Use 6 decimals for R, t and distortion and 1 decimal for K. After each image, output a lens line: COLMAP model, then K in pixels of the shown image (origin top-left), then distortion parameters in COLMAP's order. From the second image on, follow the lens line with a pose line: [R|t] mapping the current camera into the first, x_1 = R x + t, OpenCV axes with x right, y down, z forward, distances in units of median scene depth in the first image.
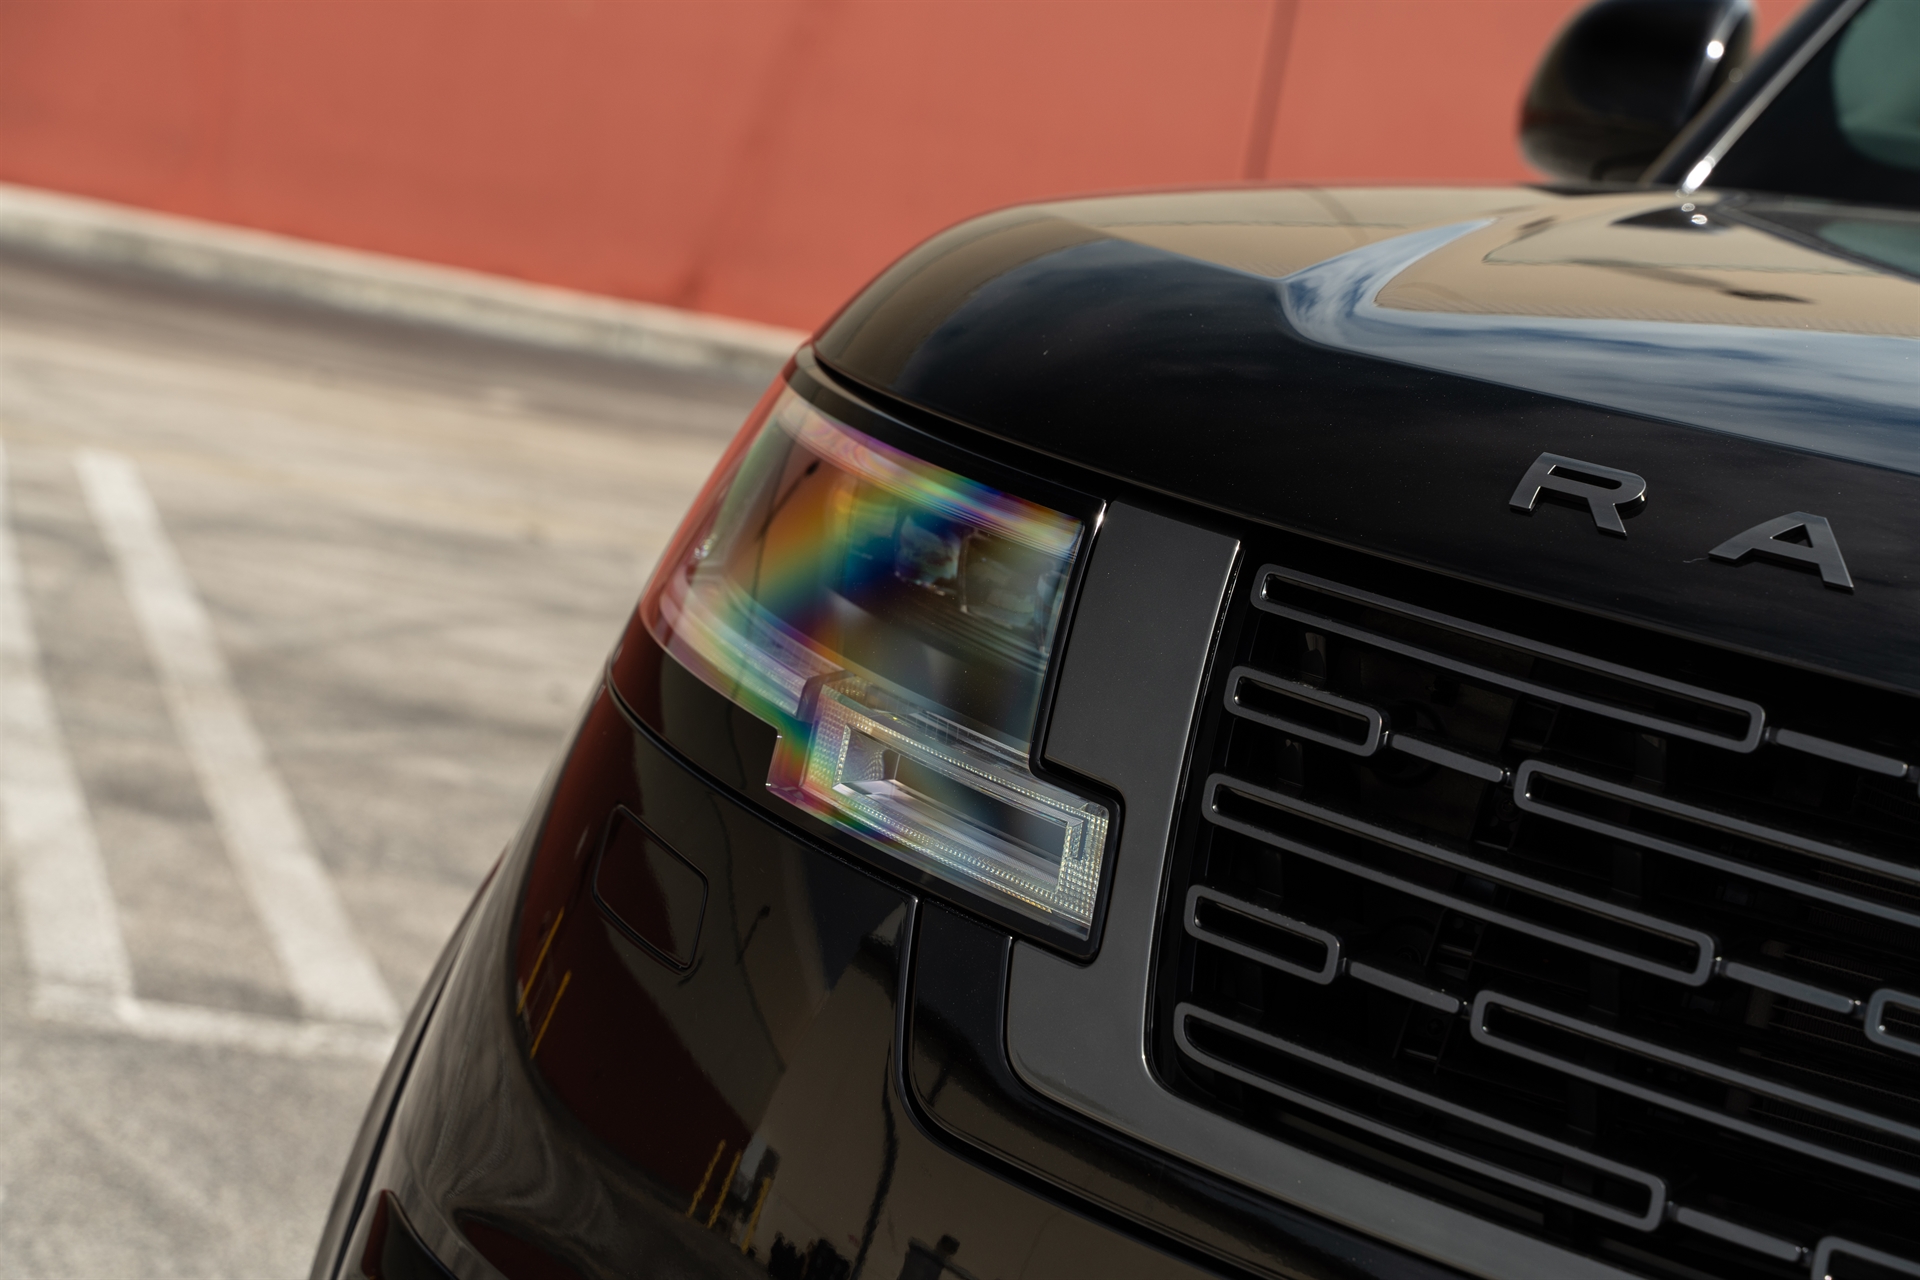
lens RADIAL K [[4031.7, 0, 959.2], [0, 4031.7, 640.3], [0, 0, 1]] dist [0.043483, 0.000000]
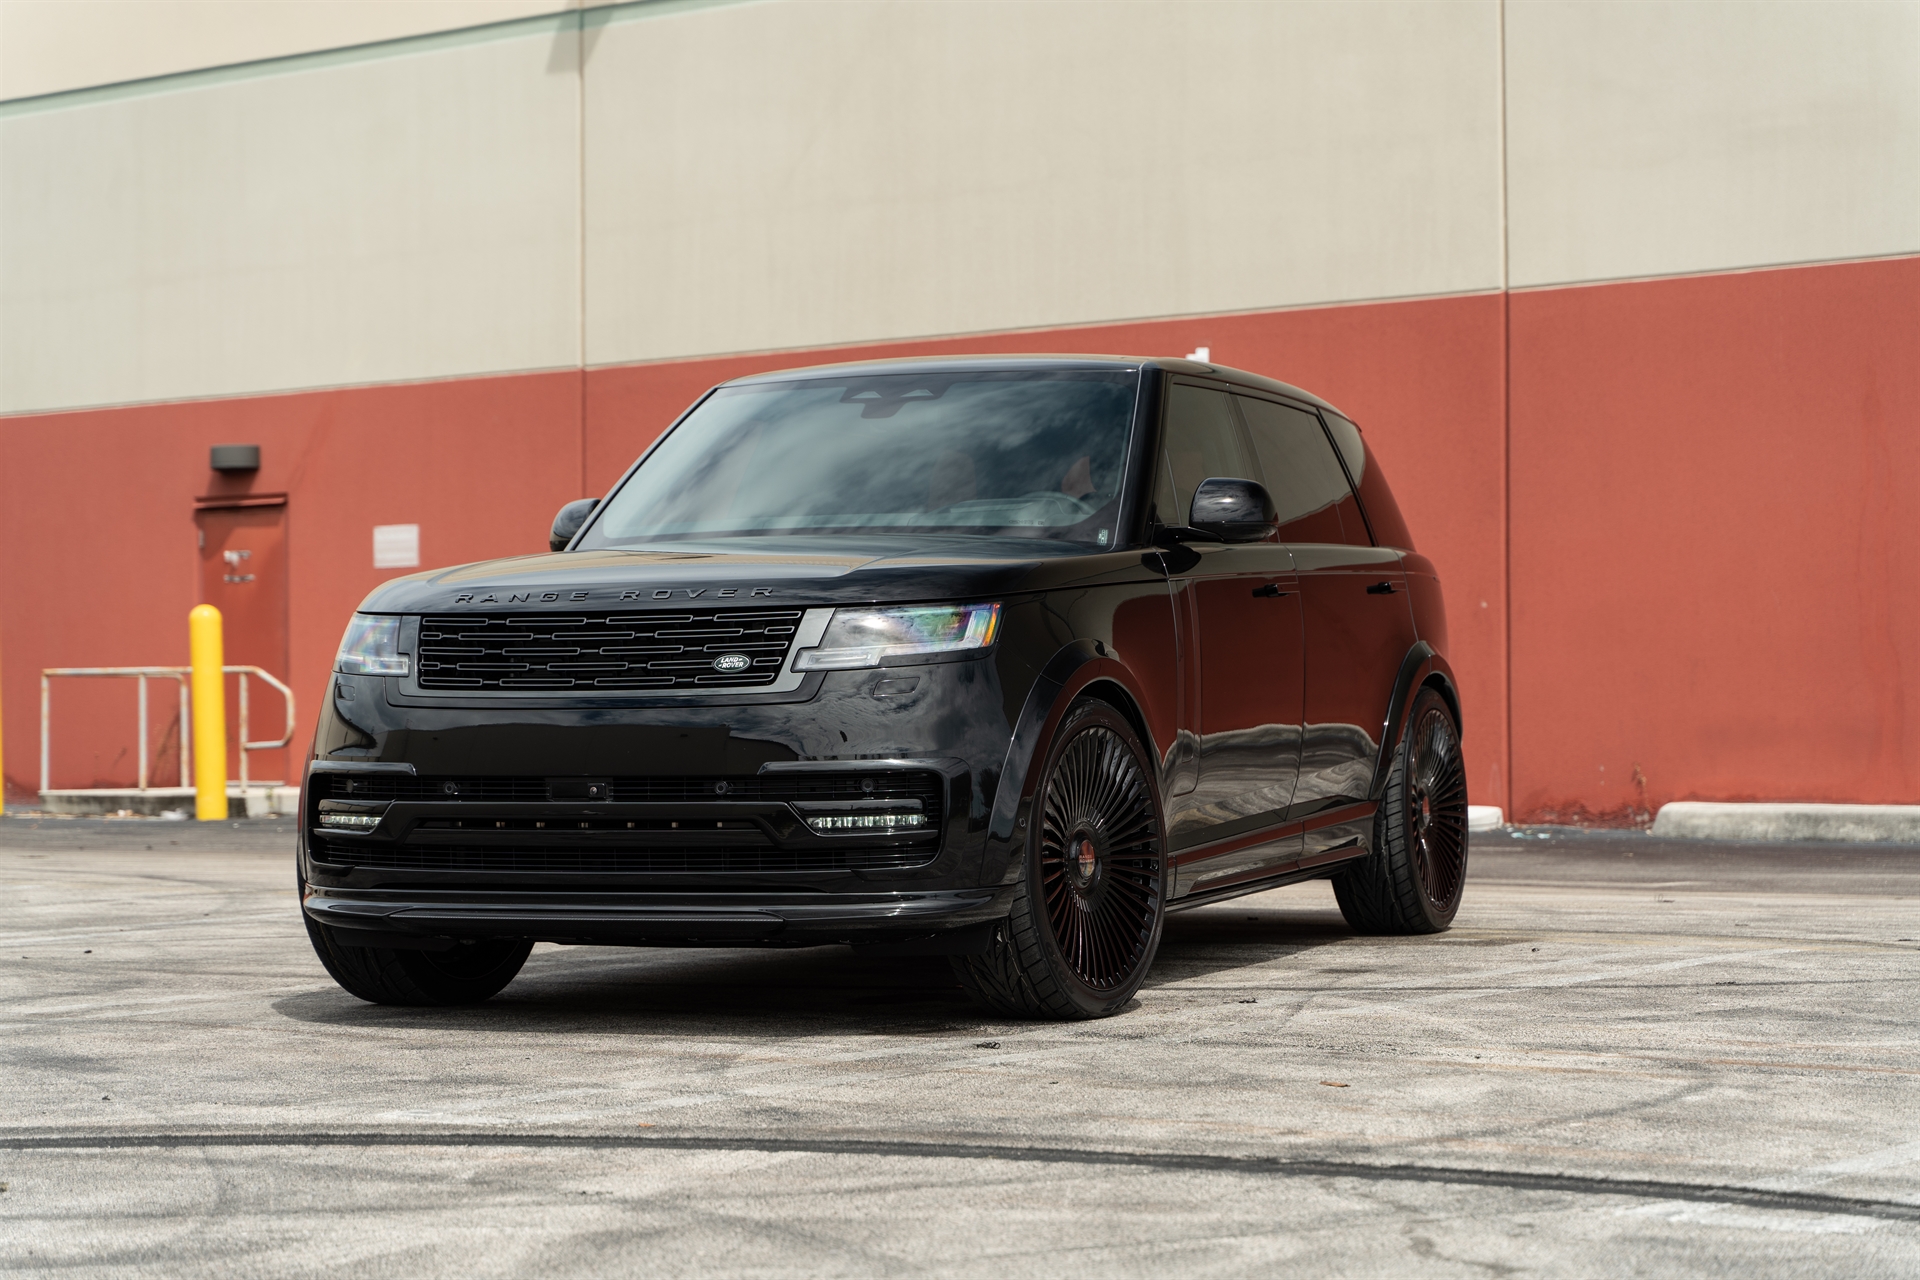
lens RADIAL K [[4031.7, 0, 972.7], [0, 4031.7, 660.8], [0, 0, 1]] dist [0.043483, 0.000000]
pose [[0.976220, -0.192989, 0.098739, 0.293710], [0.202795, 0.973961, -0.101360, 0.937132], [-0.076607, 0.118973, 0.989938, -5.855075]]
